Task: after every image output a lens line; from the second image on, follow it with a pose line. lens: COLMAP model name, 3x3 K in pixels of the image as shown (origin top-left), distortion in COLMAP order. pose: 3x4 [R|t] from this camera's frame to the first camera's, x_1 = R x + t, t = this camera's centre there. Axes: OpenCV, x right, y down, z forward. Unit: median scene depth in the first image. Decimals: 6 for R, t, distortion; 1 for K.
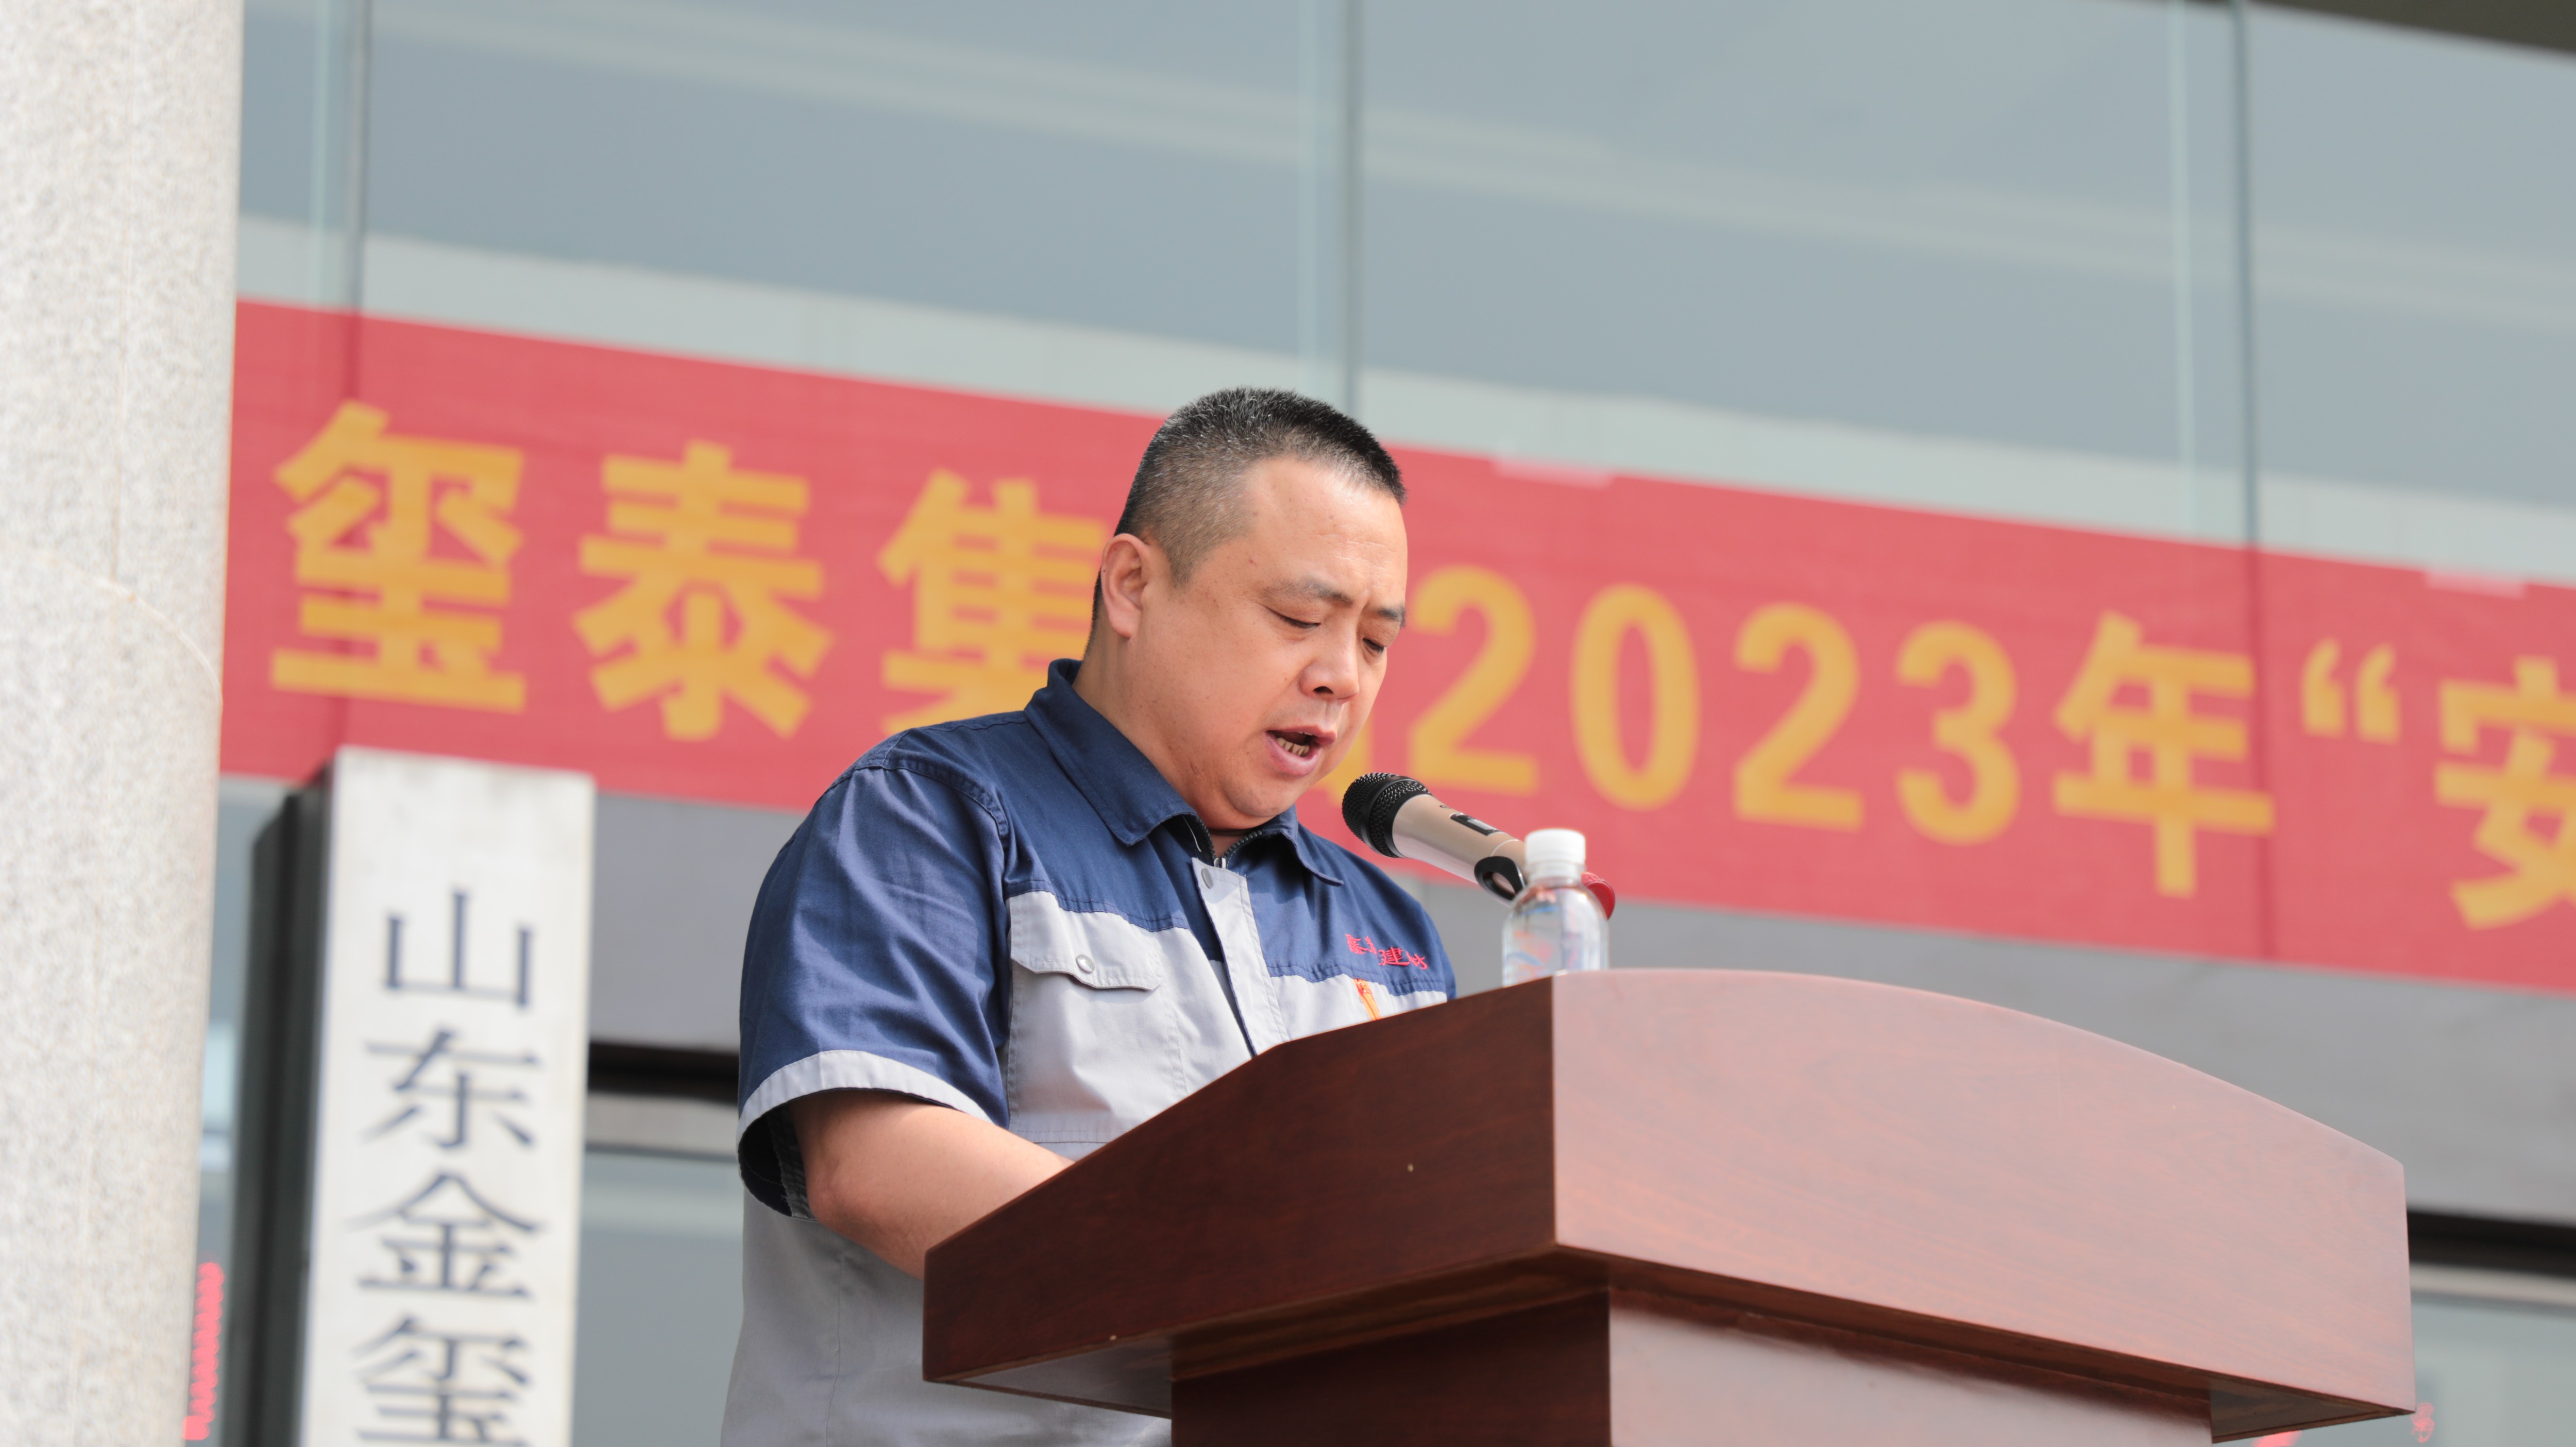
lens RADIAL K [[7243.0, 0, 1288.0], [0, 7243.0, 723.5], [0, 0, 1]] dist [0.661724, 0.245530]
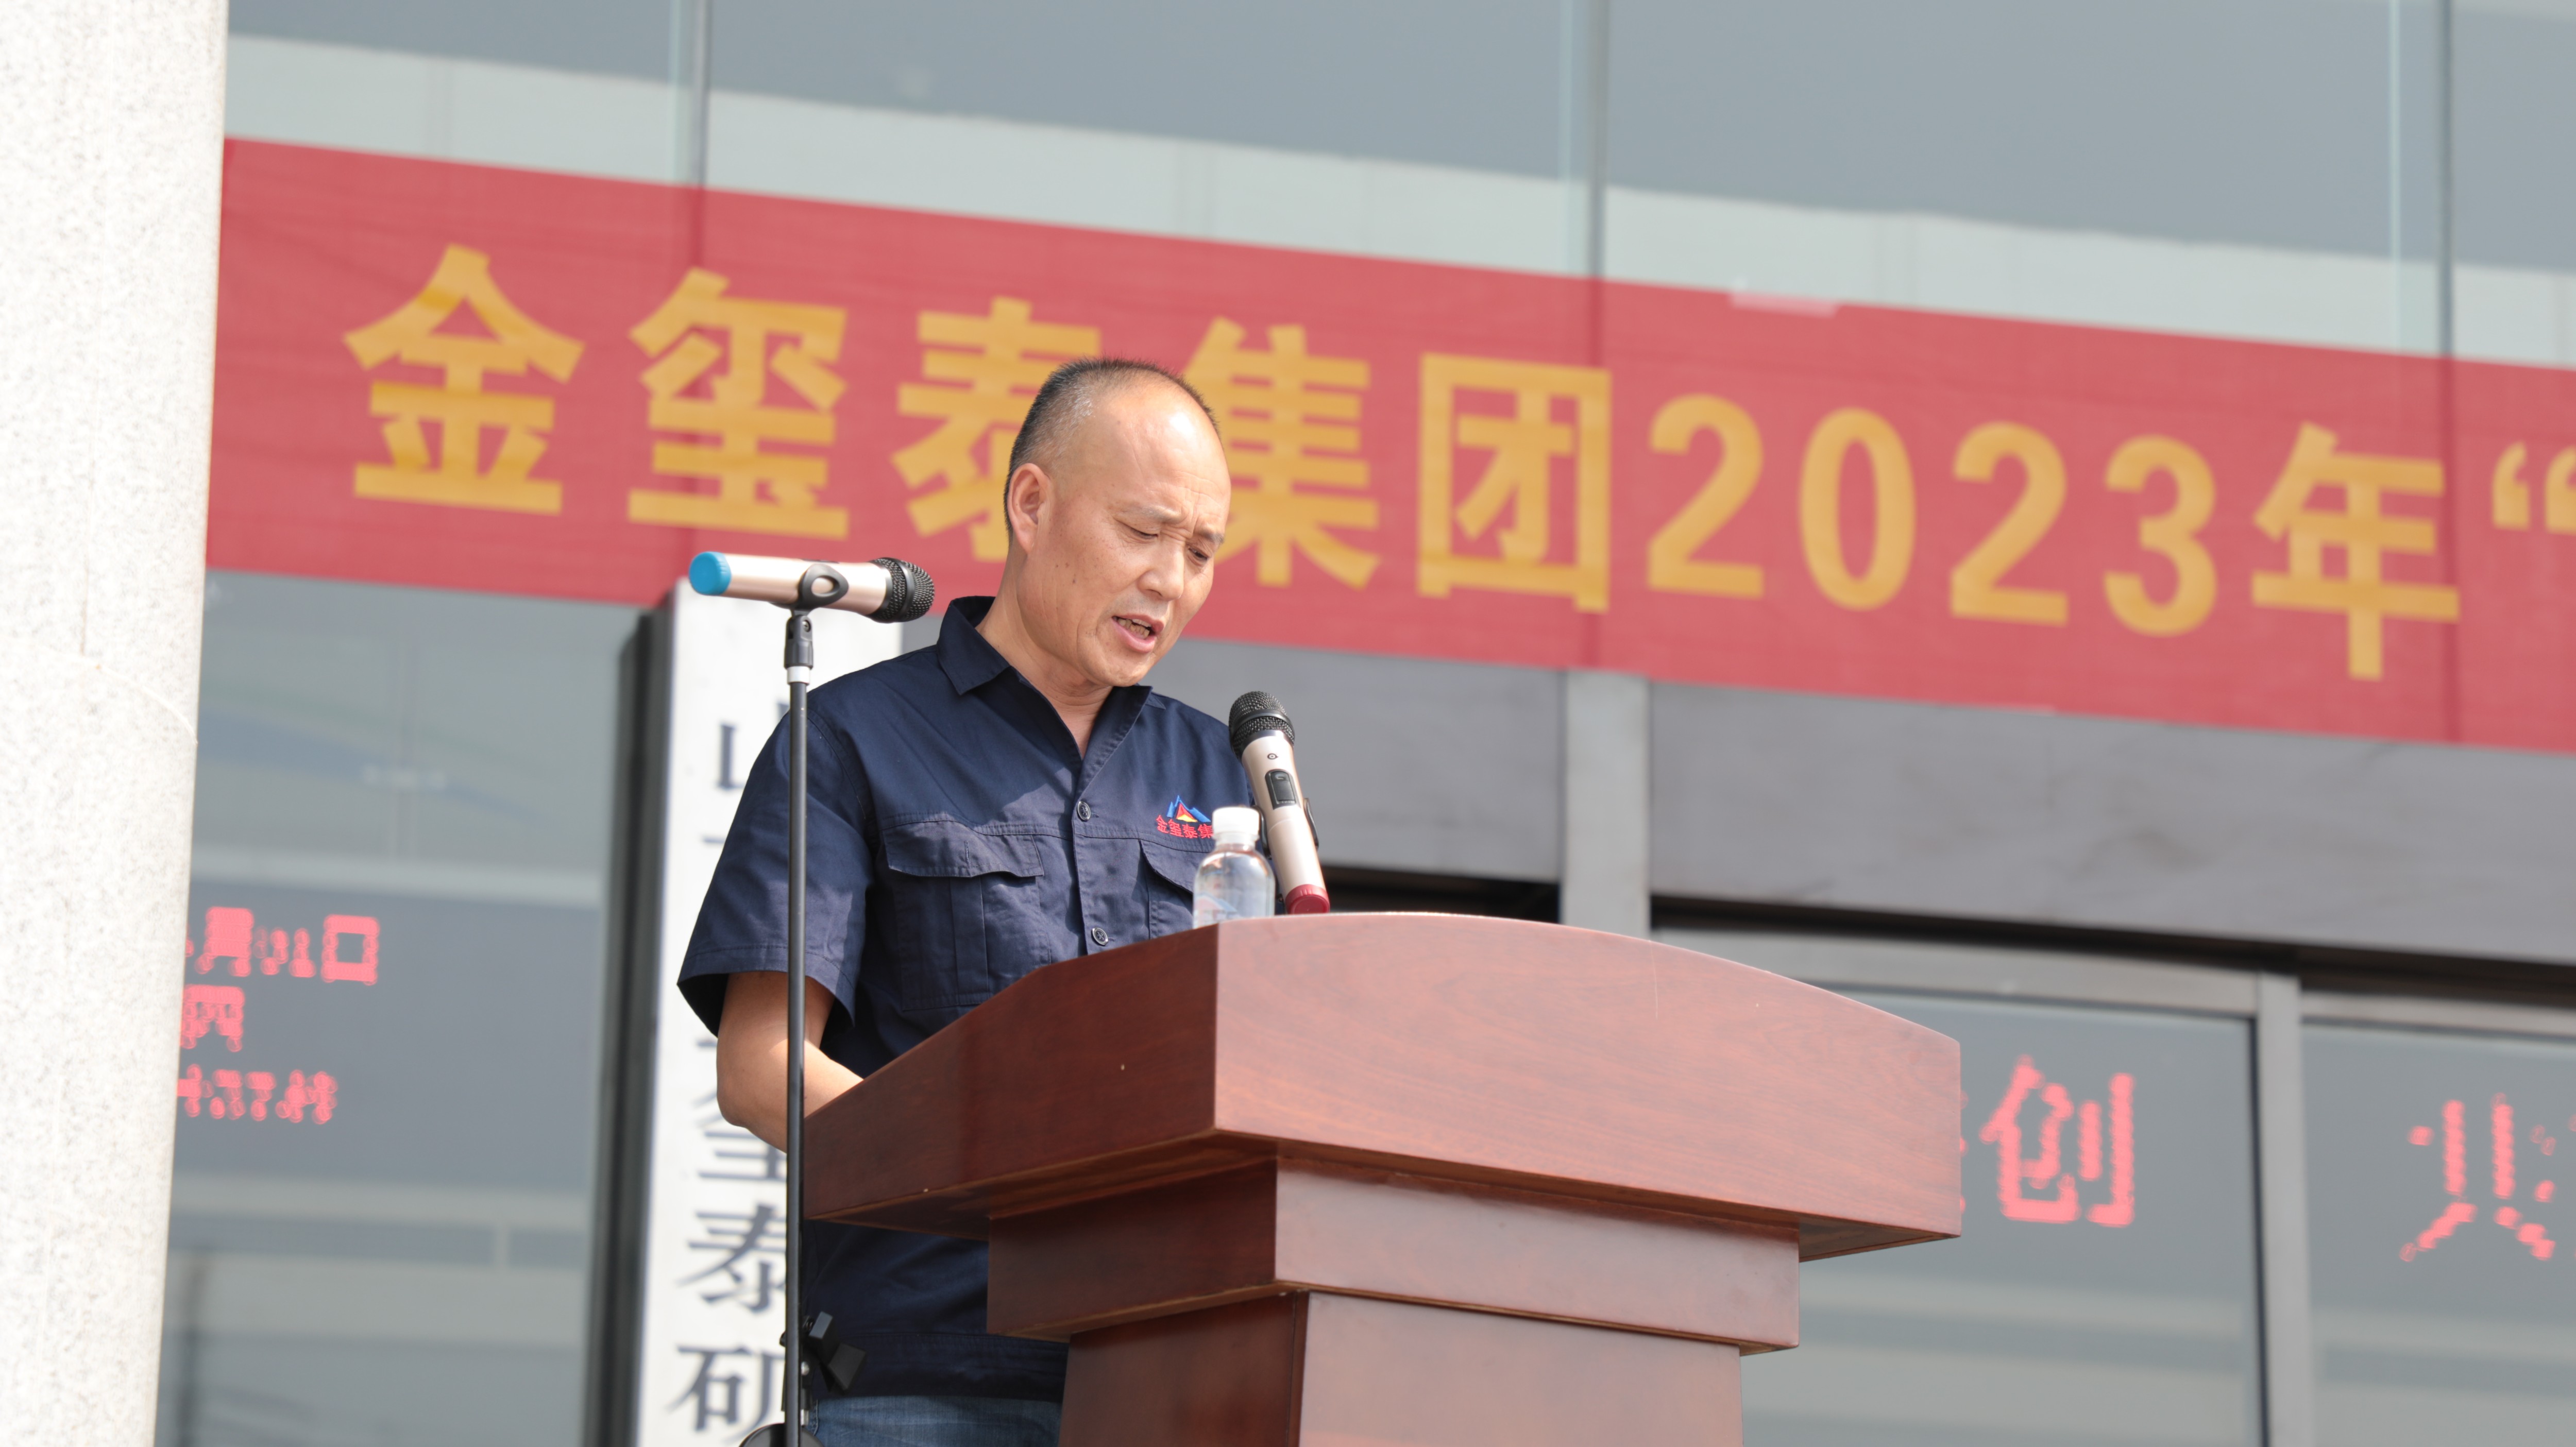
lens RADIAL K [[7243.0, 0, 1288.0], [0, 7243.0, 723.5], [0, 0, 1]] dist [0.661724, 0.245530]
pose [[0.995565, -0.005840, -0.093898, 0.072760], [0.010258, 0.998859, 0.046633, -0.026267], [0.093519, -0.047389, 0.994489, -0.125787]]
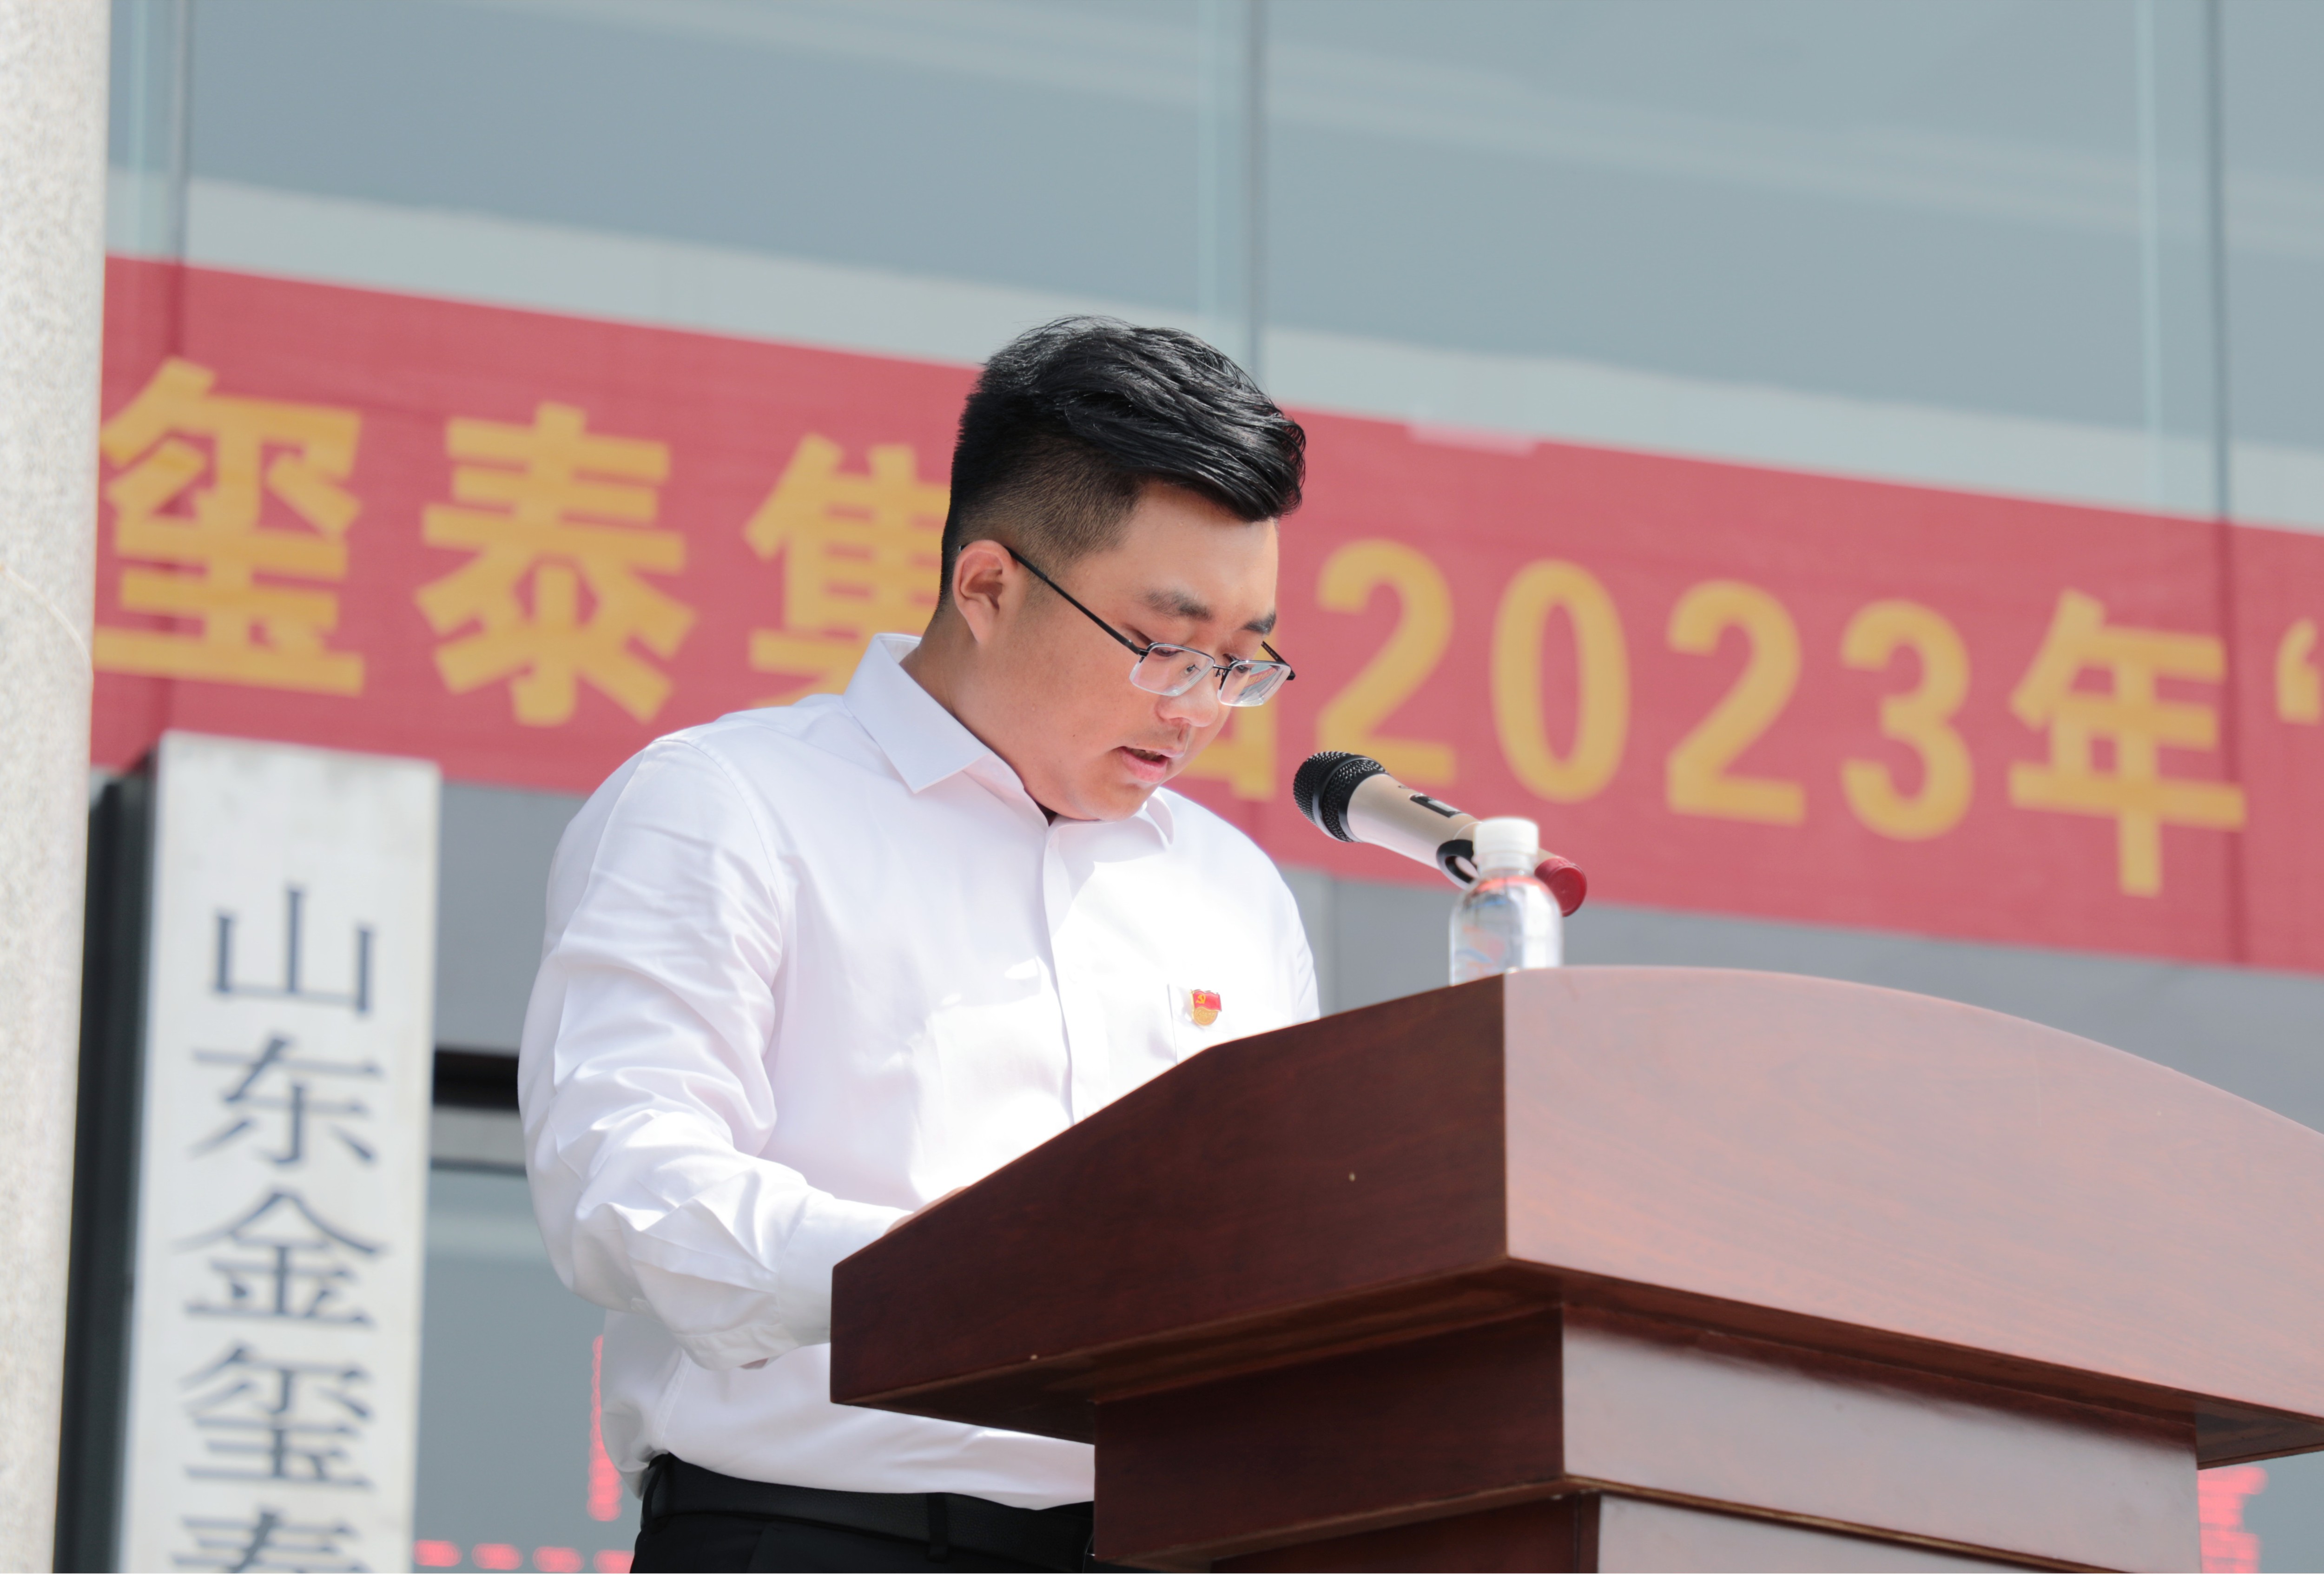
lens RADIAL K [[7882.7, 0, 1231.0], [0, 7882.7, 786.5], [0, 0, 1]] dist [0.651267, 0.706636]
pose [[0.999962, 0.001392, 0.008658, -0.003332], [-0.001473, 0.999954, 0.009454, 0.000373], [-0.008644, -0.009466, 0.999918, -0.010141]]
